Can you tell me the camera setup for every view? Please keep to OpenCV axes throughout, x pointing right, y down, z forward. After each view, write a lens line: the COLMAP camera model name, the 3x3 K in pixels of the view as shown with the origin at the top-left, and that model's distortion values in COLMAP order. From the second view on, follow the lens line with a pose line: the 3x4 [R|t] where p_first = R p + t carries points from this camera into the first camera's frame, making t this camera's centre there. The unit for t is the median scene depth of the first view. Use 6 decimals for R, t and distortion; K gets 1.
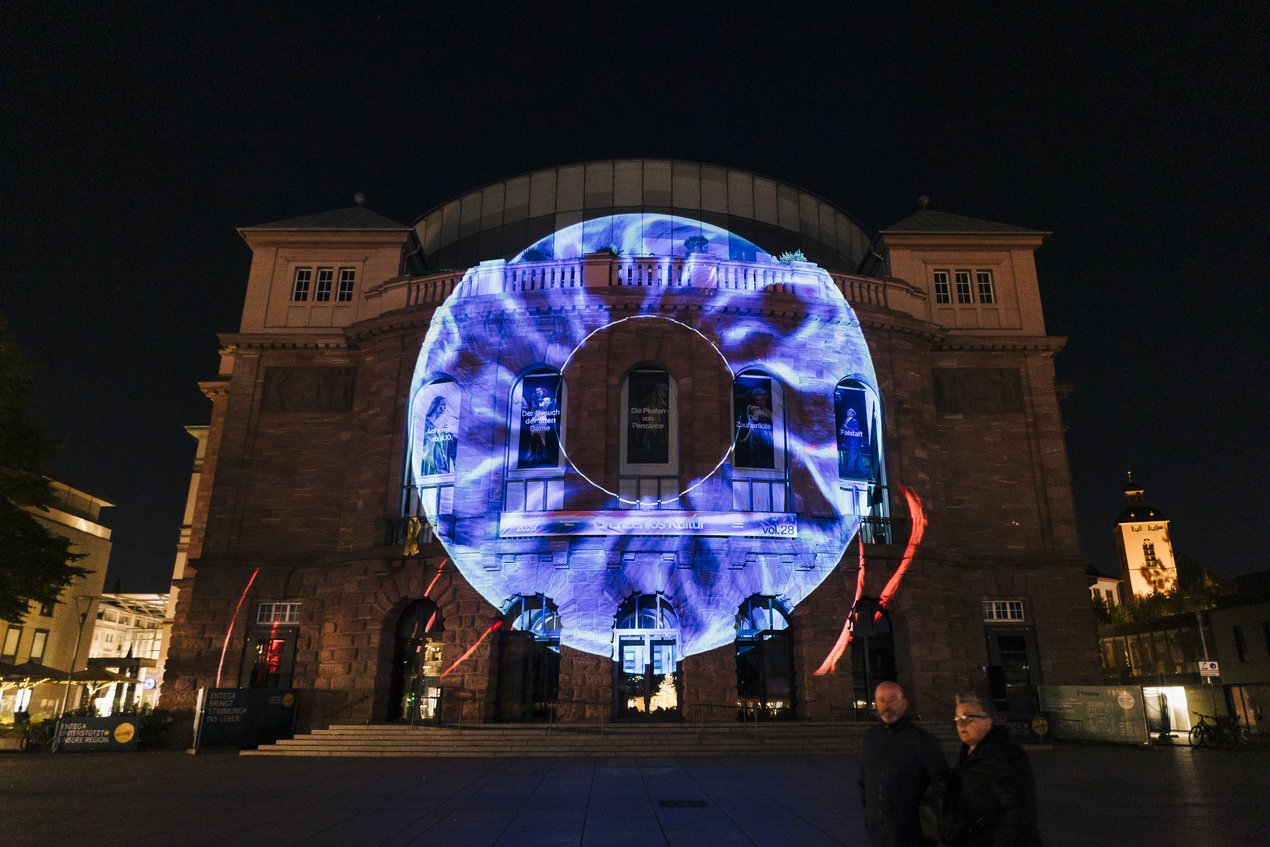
lens RADIAL K [[906.9, 0, 659.8], [0, 906.9, 422.7], [0, 0, 1]] dist [-0.000355, 0.002954]
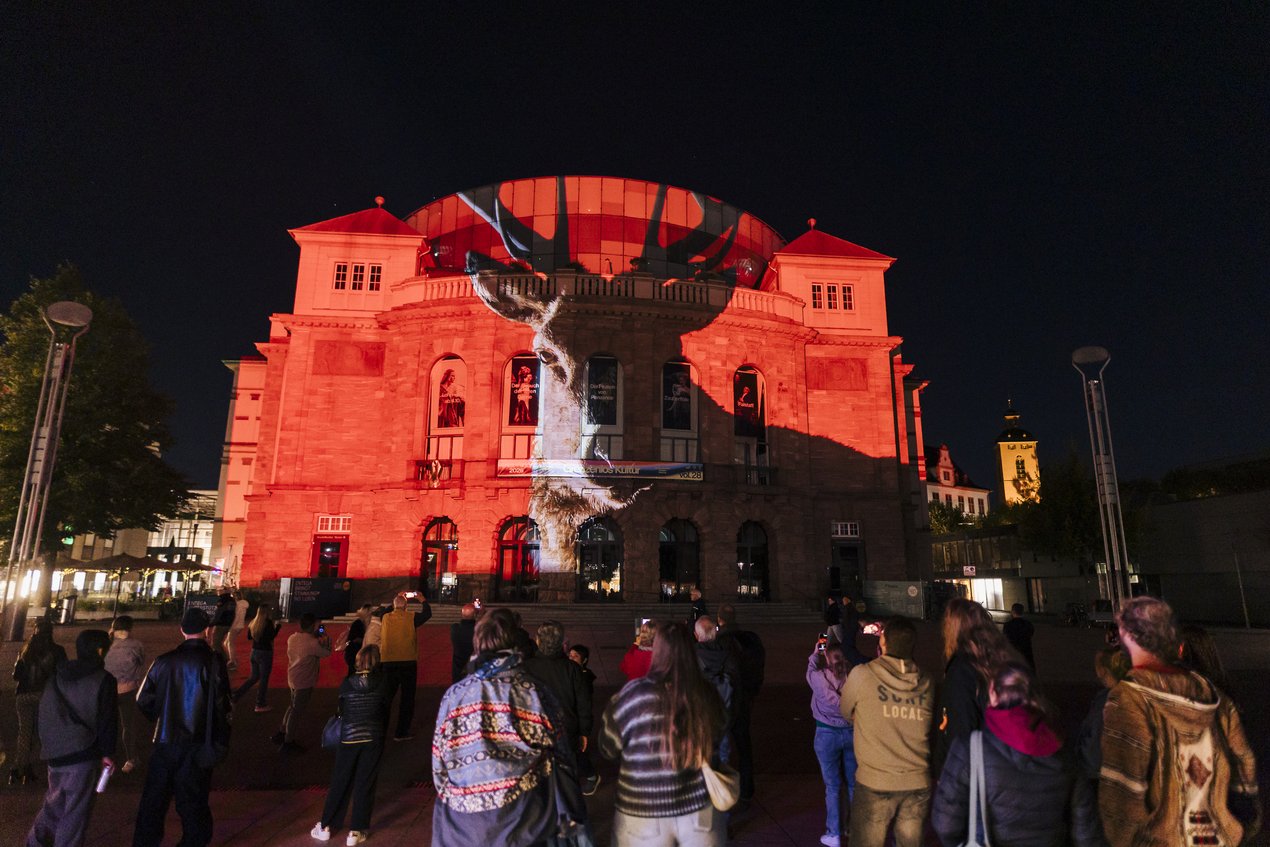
lens RADIAL K [[785.2, 0, 635.0], [0, 785.2, 423.5], [0, 0, 1]] dist [0.000249, -0.000658]
pose [[0.999684, 0.010969, 0.022625, 0.009562], [-0.013104, 0.995250, 0.096464, -0.065421], [-0.021459, -0.096730, 0.995079, -0.189893]]
